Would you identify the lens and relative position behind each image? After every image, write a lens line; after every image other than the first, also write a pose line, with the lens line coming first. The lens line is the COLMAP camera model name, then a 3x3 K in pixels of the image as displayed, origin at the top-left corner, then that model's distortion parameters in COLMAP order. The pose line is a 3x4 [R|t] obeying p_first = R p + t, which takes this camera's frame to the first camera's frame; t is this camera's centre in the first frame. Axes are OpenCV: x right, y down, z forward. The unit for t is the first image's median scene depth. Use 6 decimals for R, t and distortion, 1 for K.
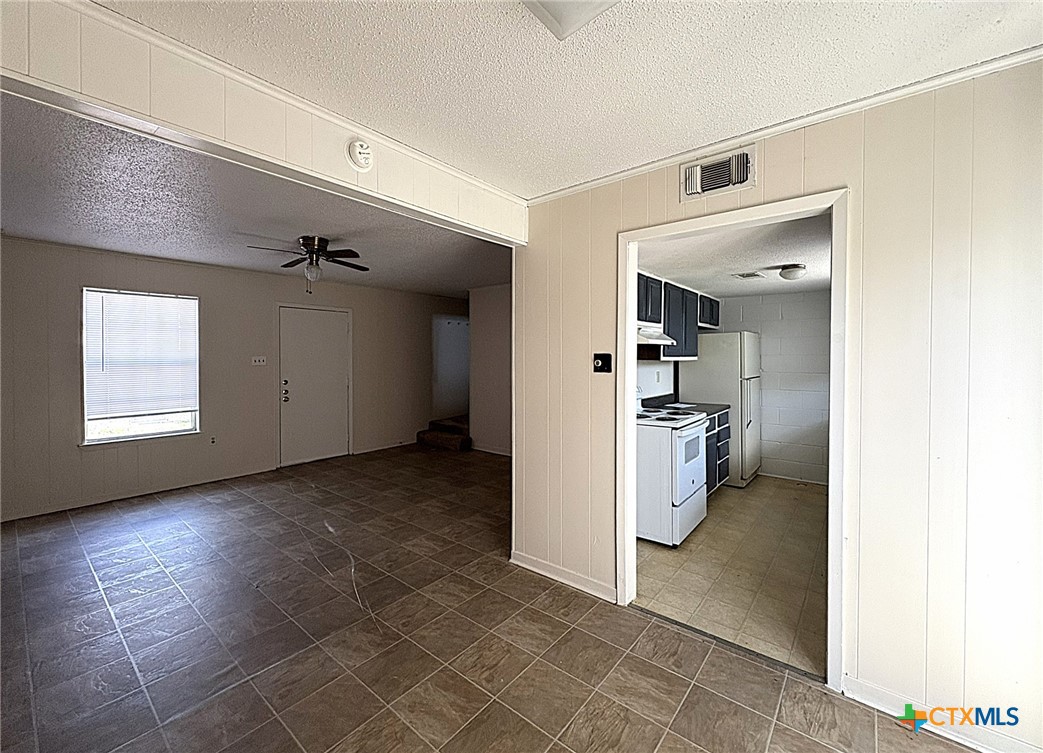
lens RADIAL K [[428.6, 0, 507.3], [0, 428.6, 357.9], [0, 0, 1]] dist [0.006501, -0.001084]
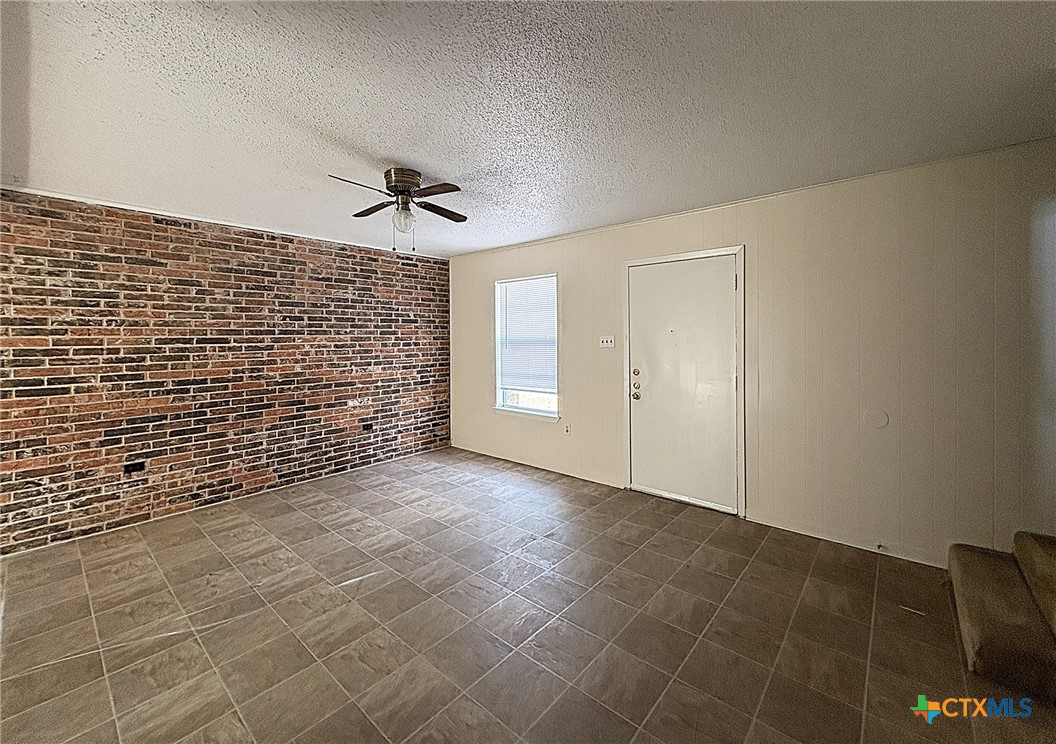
lens RADIAL K [[427.3, 0, 549.9], [0, 427.3, 342.2], [0, 0, 1]] dist [-0.003089, 0.000487]
pose [[0.011320, 0.010421, -0.999882, 0.216036], [0.004622, 0.999934, 0.010474, -0.000345], [0.999925, -0.004740, 0.011271, 0.979687]]
